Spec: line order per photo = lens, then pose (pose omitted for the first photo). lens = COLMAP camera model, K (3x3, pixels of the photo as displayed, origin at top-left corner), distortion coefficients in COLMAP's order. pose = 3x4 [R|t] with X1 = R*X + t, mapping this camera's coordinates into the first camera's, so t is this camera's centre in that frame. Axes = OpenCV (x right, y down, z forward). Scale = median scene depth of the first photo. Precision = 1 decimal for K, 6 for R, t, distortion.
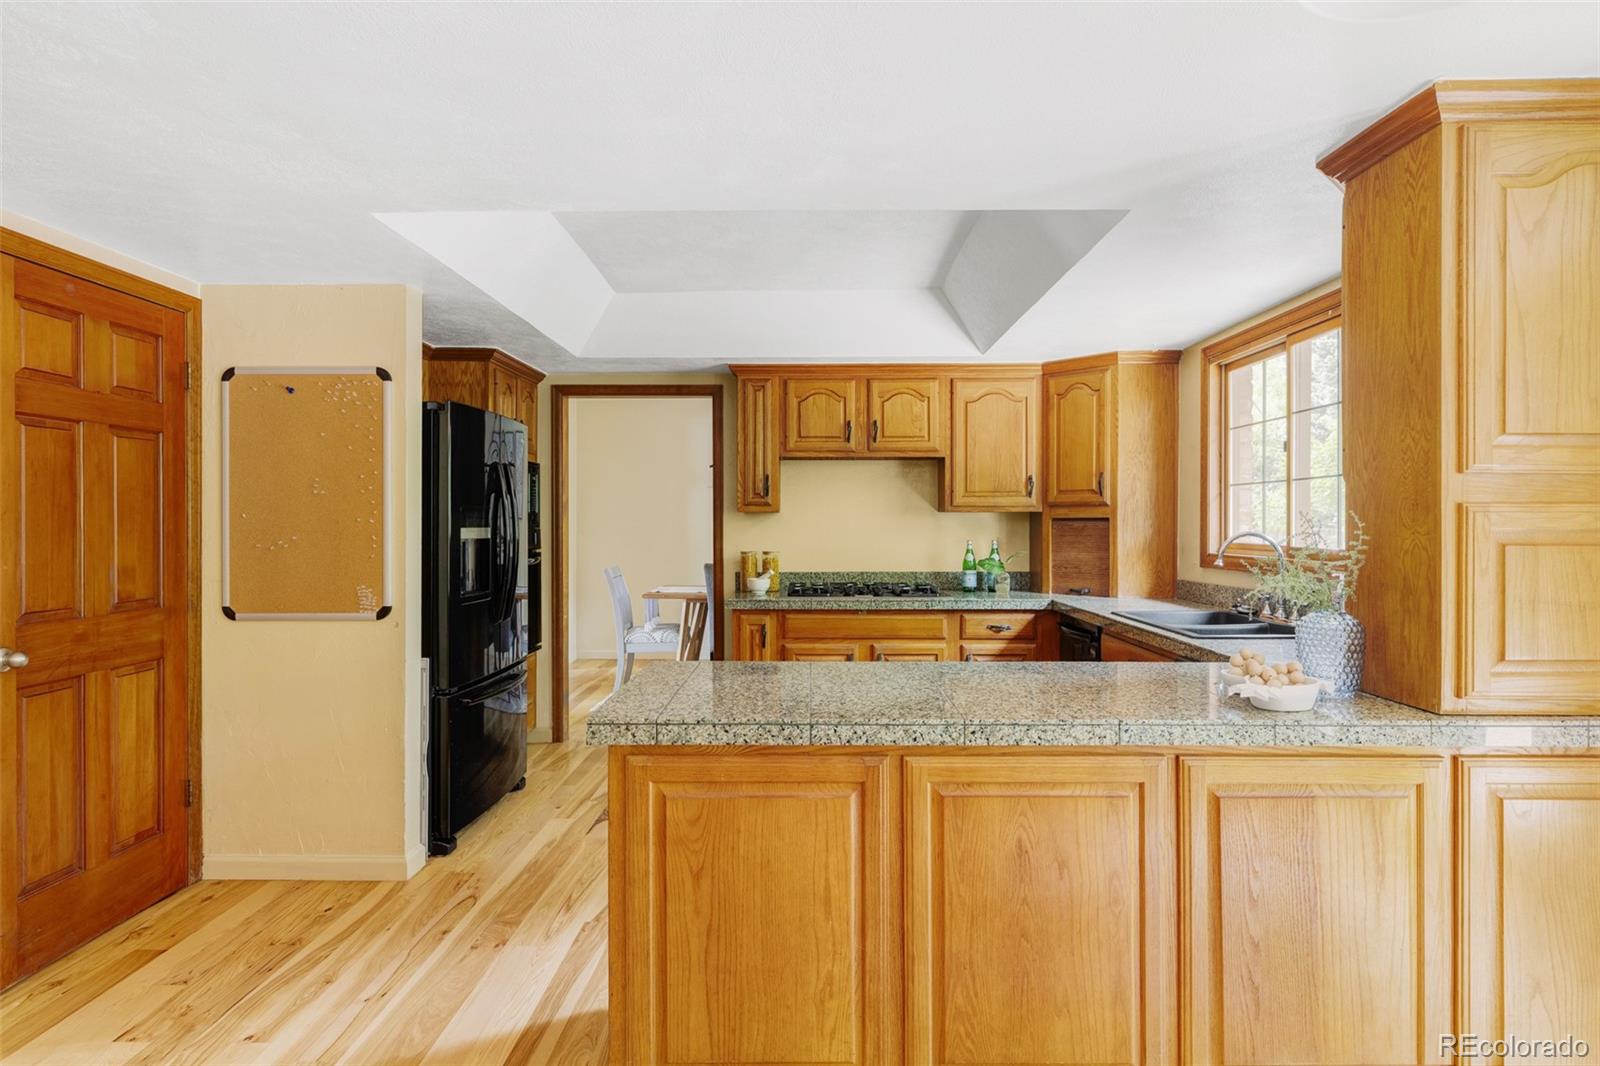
lens RADIAL K [[862.9, 0, 801.9], [0, 862.9, 524.1], [0, 0, 1]] dist [0.003900, 0.000898]
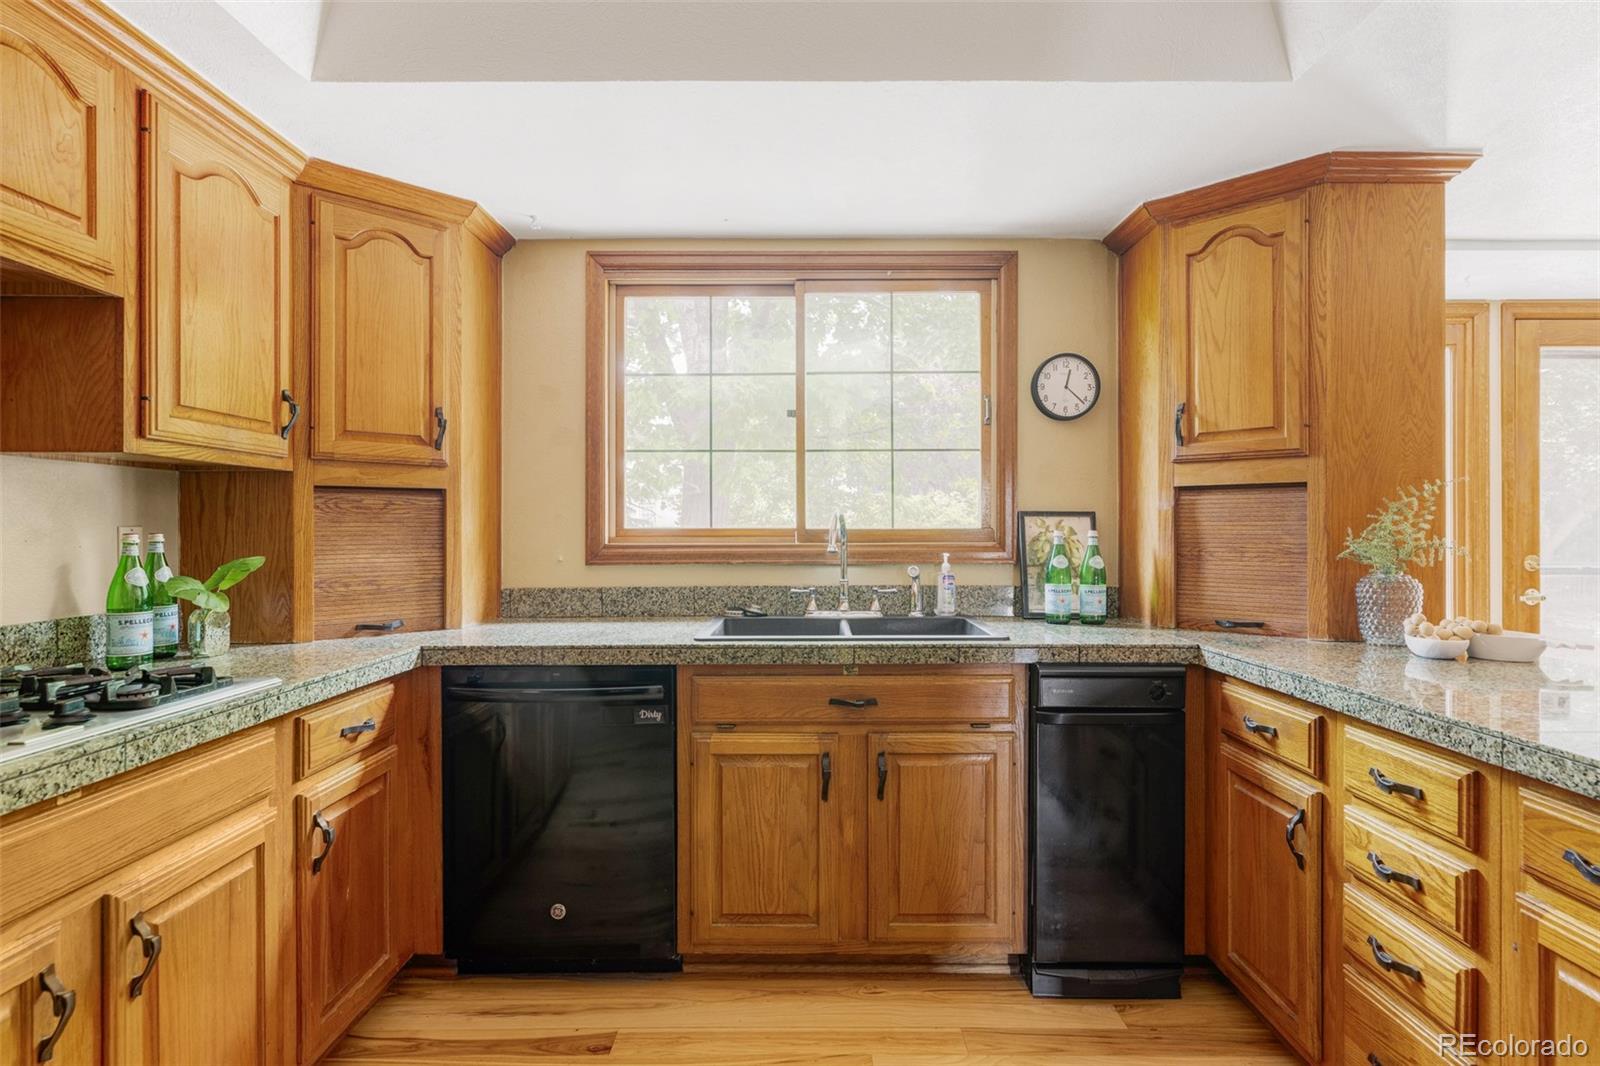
lens RADIAL K [[831.9, 0, 804.5], [0, 831.9, 528.2], [0, 0, 1]] dist [0.001837, 0.000662]
pose [[-0.012925, -0.000739, 0.999916, -0.481532], [0.003082, 0.999995, 0.000779, 0.047060], [-0.999912, 0.003092, -0.012923, 1.919635]]
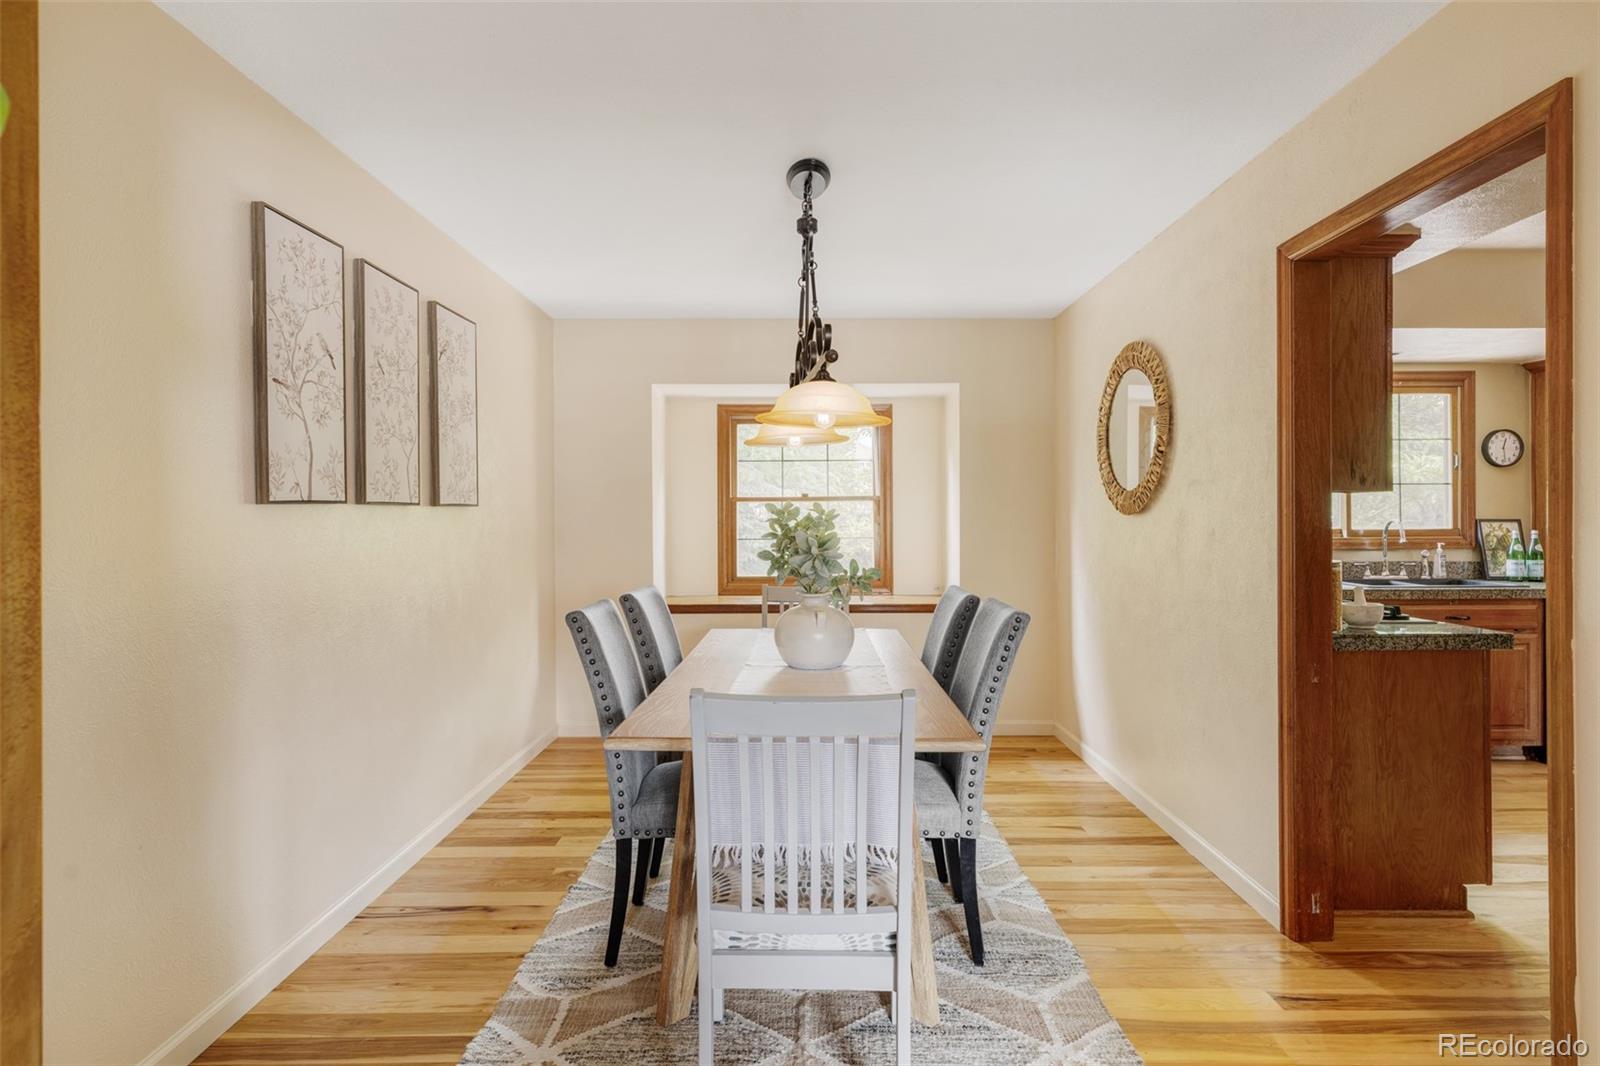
lens RADIAL K [[845.2, 0, 821.5], [0, 845.2, 517.2], [0, 0, 1]] dist [0.004004, 0.001341]
pose [[-0.019637, -0.000468, 0.999807, -1.660877], [0.004475, 0.999990, 0.000556, 0.001101], [-0.999797, 0.004485, -0.019635, 3.683412]]
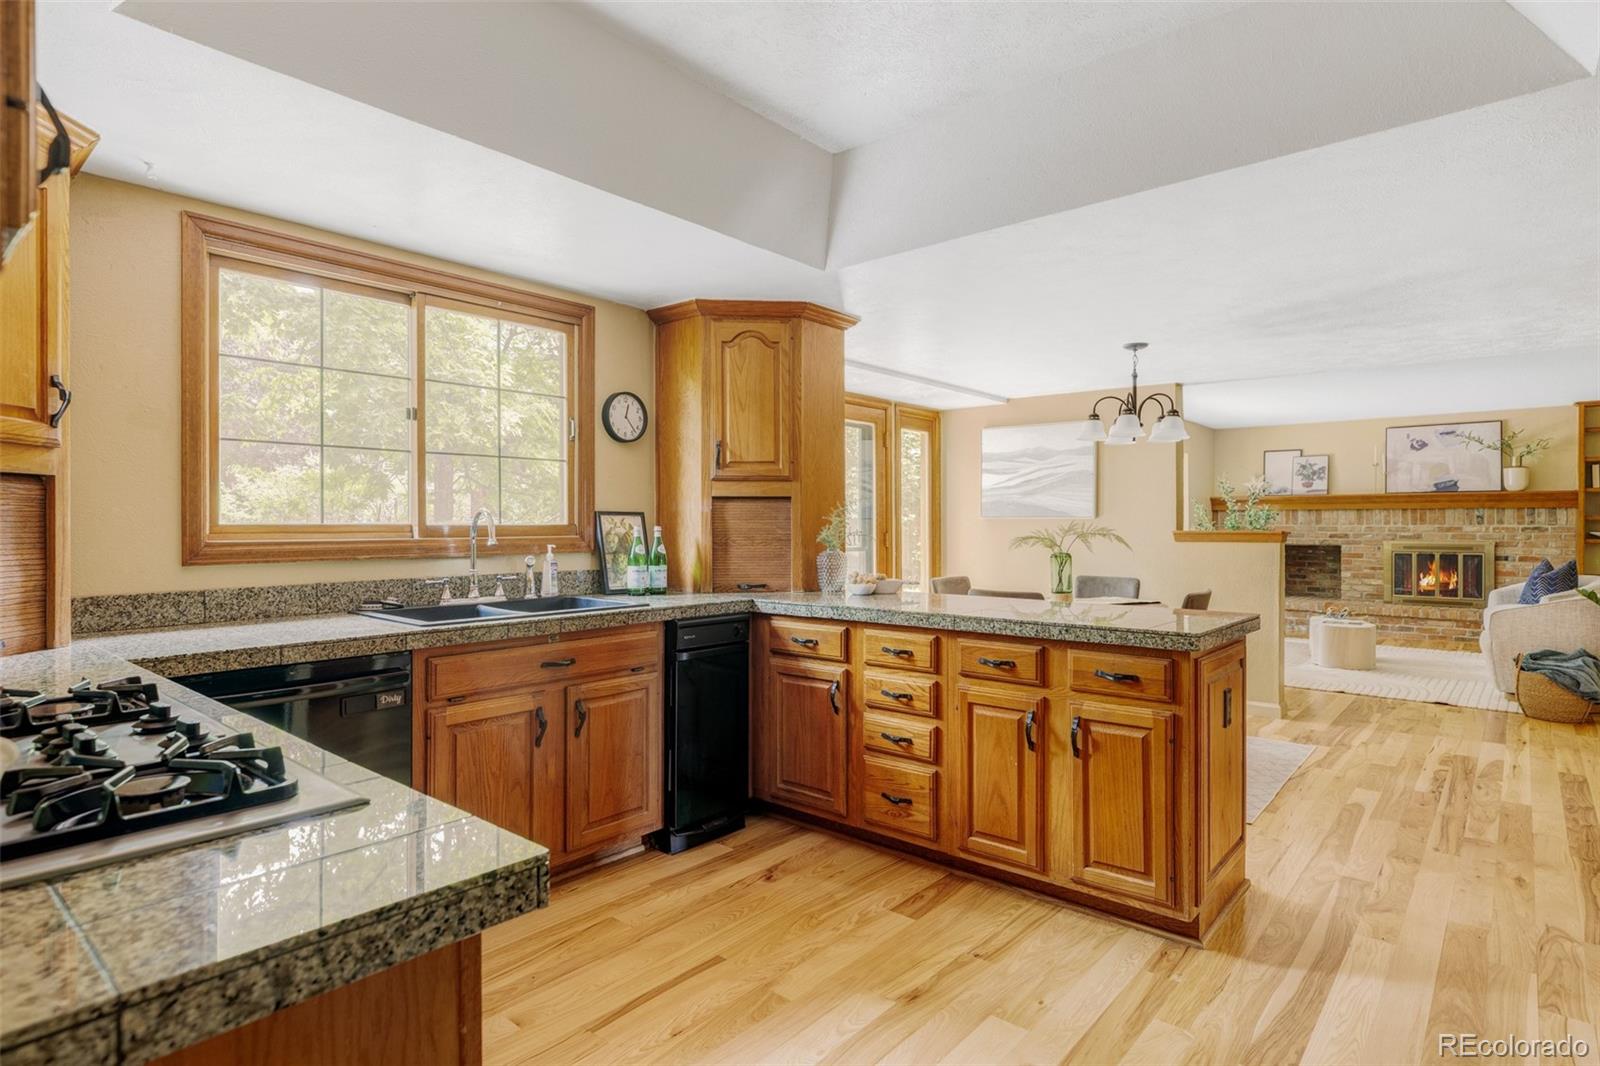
lens RADIAL K [[837.3, 0, 799.7], [0, 837.3, 524.1], [0, 0, 1]] dist [0.001548, 0.001075]
pose [[-0.764659, -0.000696, 0.644434, -0.587912], [0.000571, 0.999998, 0.001756, 0.045349], [-0.644435, 0.001711, -0.764658, 2.701213]]
